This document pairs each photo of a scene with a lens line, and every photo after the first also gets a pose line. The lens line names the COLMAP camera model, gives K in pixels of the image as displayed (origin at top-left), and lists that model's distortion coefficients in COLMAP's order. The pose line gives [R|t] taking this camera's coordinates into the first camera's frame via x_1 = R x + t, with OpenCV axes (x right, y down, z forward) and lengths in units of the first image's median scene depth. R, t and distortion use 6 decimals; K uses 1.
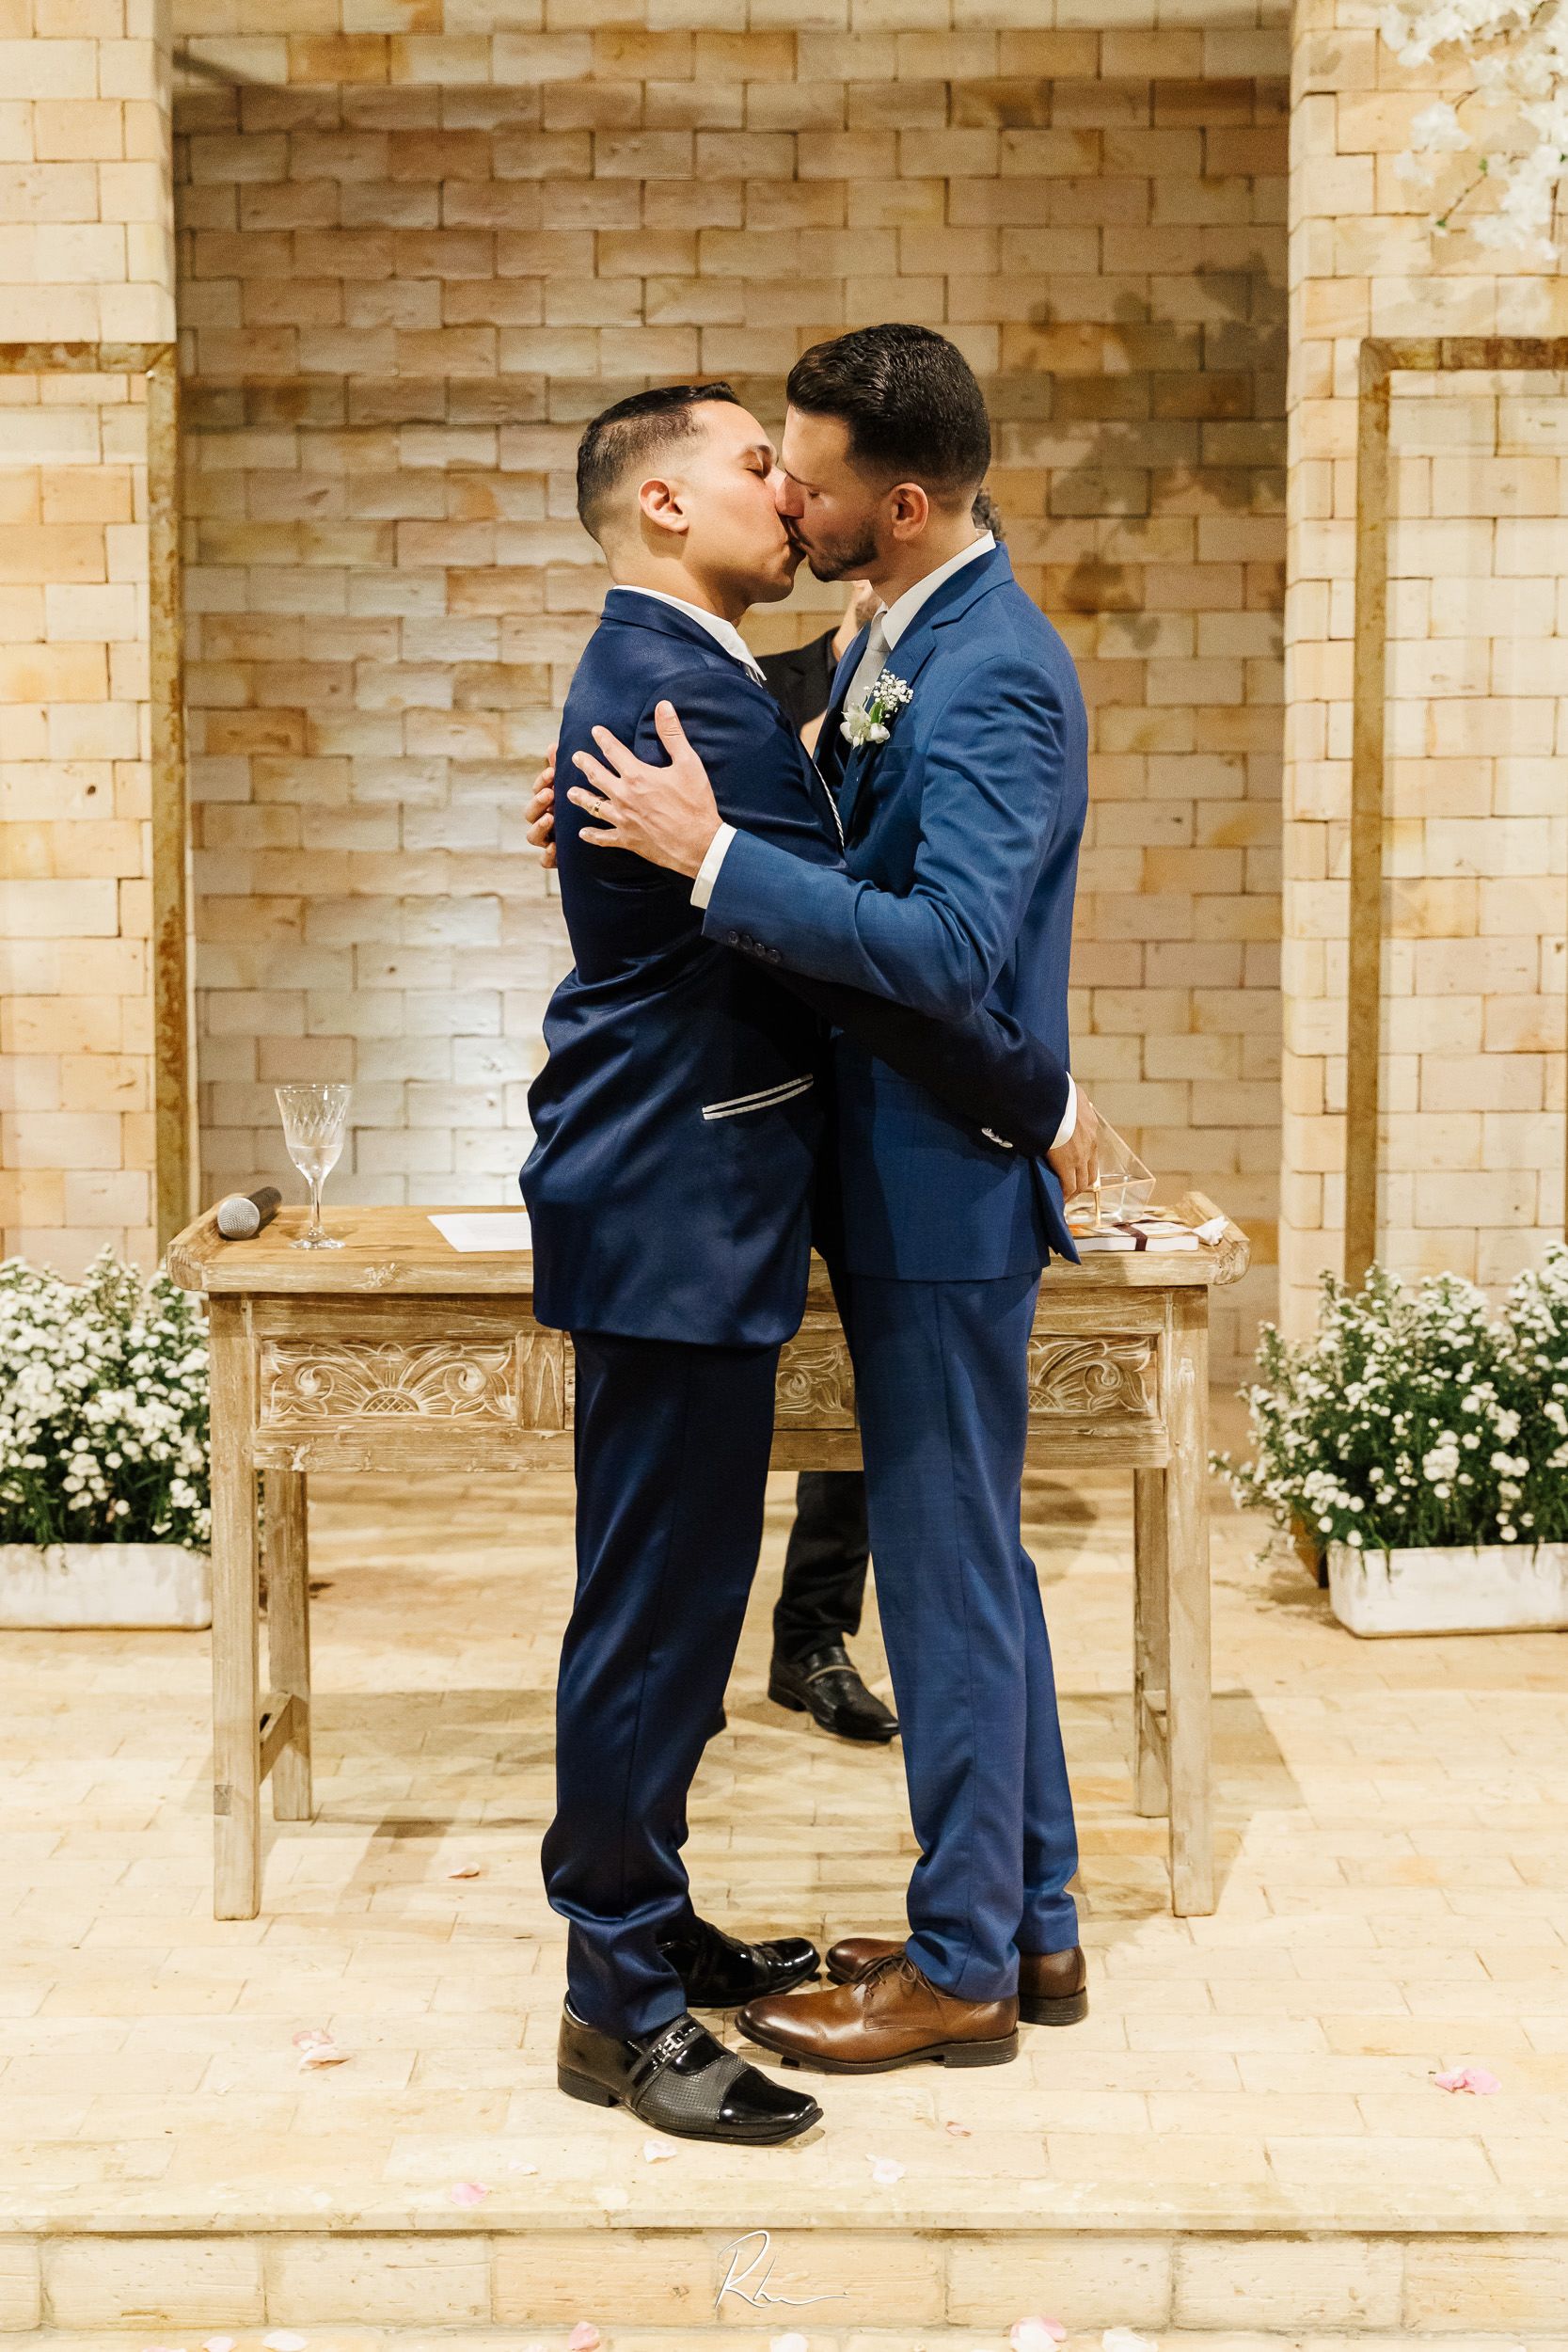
lens RADIAL K [[3100.3, 0, 786.0], [0, 3100.3, 1024.2], [0, 0, 1]] dist [-0.001402, 0.004511]
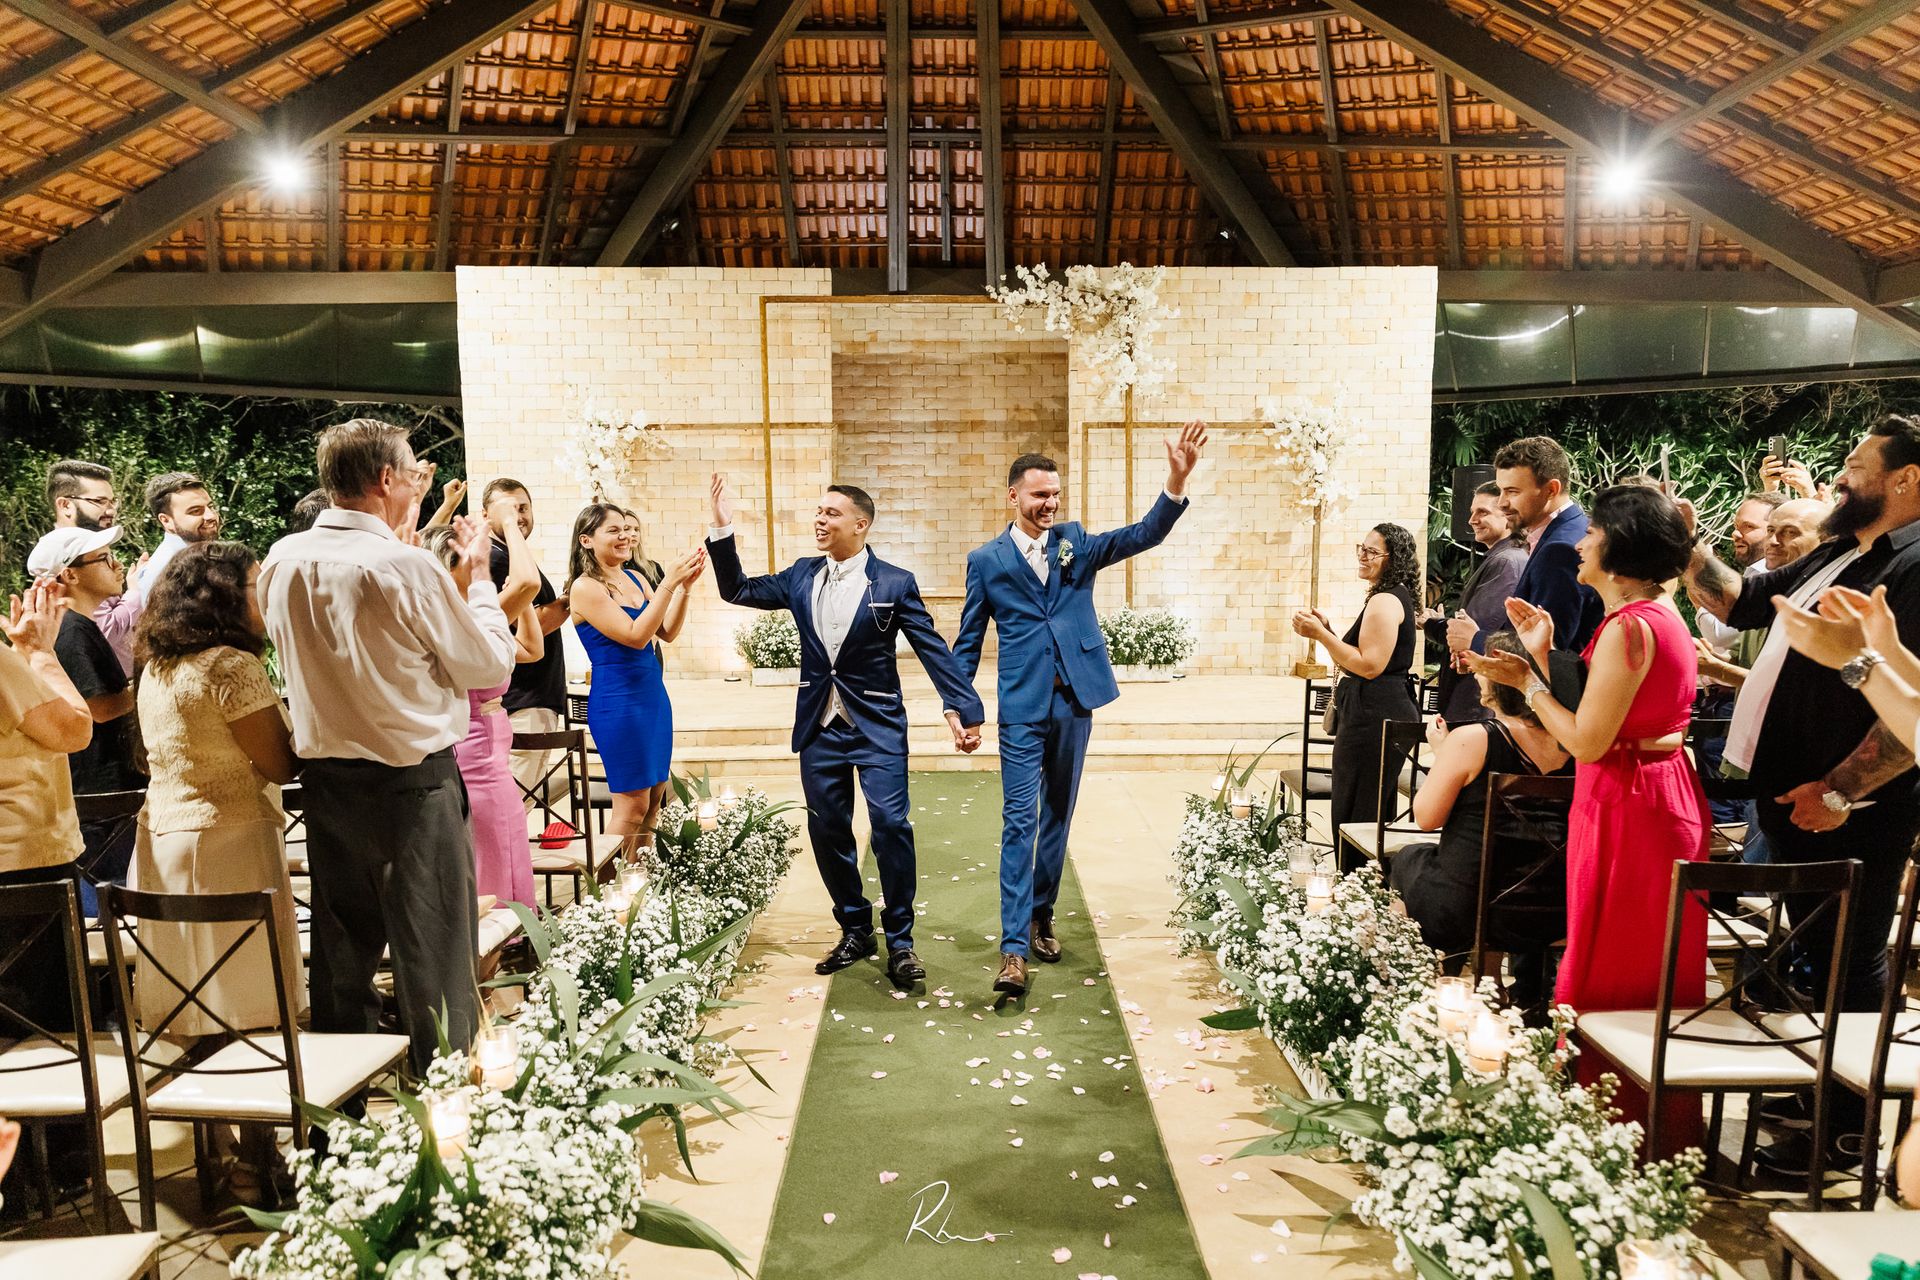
lens RADIAL K [[1420.9, 0, 962.1], [0, 1420.9, 667.5], [0, 0, 1]] dist [0.007440, 0.002660]
pose [[0.999048, -0.006951, 0.043073, -0.098415], [0.006369, 0.999887, 0.013633, 0.128515], [-0.043163, -0.013346, 0.998979, -1.187831]]
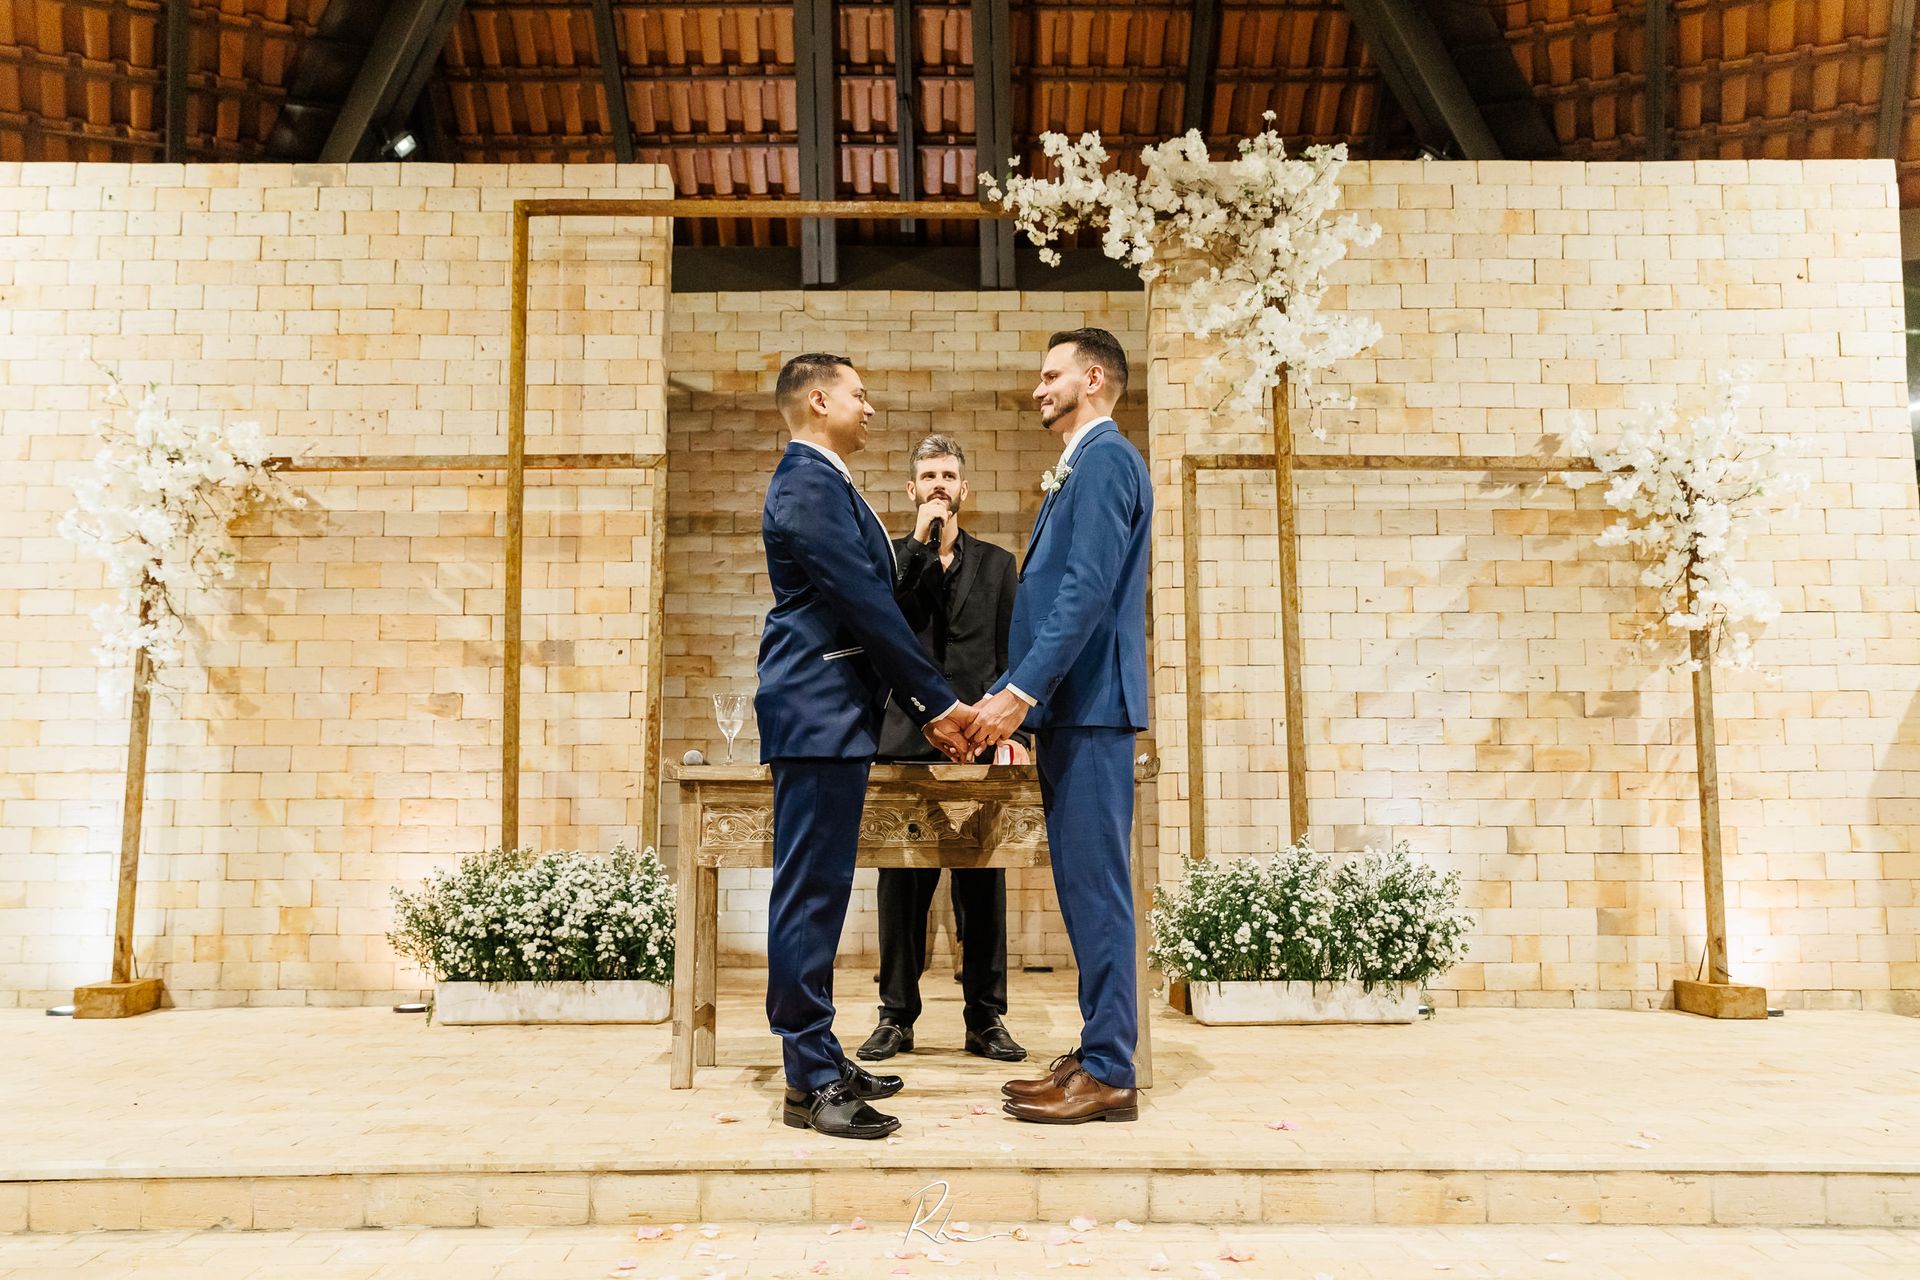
lens RADIAL K [[1400.4, 0, 914.6], [0, 1400.4, 667.2], [0, 0, 1]] dist [0.001497, -0.000145]
pose [[0.999949, 0.003865, 0.009334, -0.022170], [-0.001771, 0.976676, -0.214713, 0.152193], [-0.009947, 0.214686, 0.976633, 0.017607]]
